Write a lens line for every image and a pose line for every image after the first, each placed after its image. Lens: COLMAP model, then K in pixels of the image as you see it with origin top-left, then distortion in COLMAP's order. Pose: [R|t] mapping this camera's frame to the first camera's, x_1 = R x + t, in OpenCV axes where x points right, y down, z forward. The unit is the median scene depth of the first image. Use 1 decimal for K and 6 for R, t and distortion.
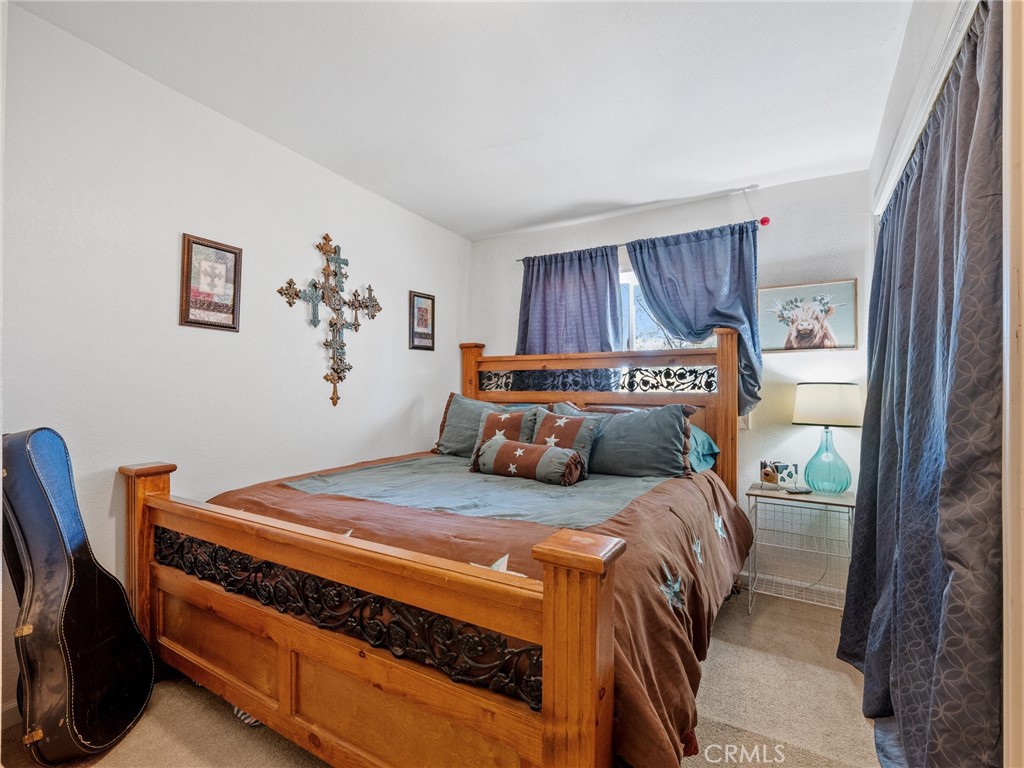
lens RADIAL K [[472.8, 0, 512.5], [0, 472.8, 388.4], [0, 0, 1]] dist [0.001727, 0.000243]
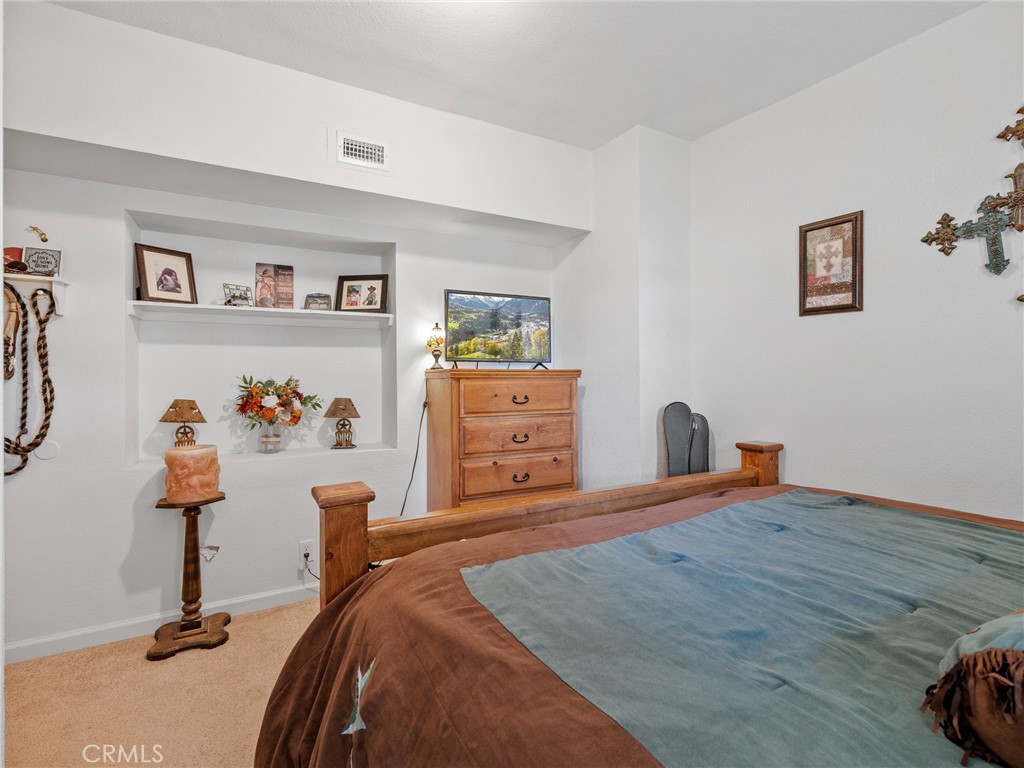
lens RADIAL K [[472.8, 0, 512.2], [0, 472.8, 381.9], [0, 0, 1]] dist [0.001727, 0.000243]
pose [[-0.519867, 0.015584, -0.854105, 0.487280], [0.003726, 0.999865, 0.015975, -0.007431], [0.854239, 0.005122, -0.519856, 0.942533]]
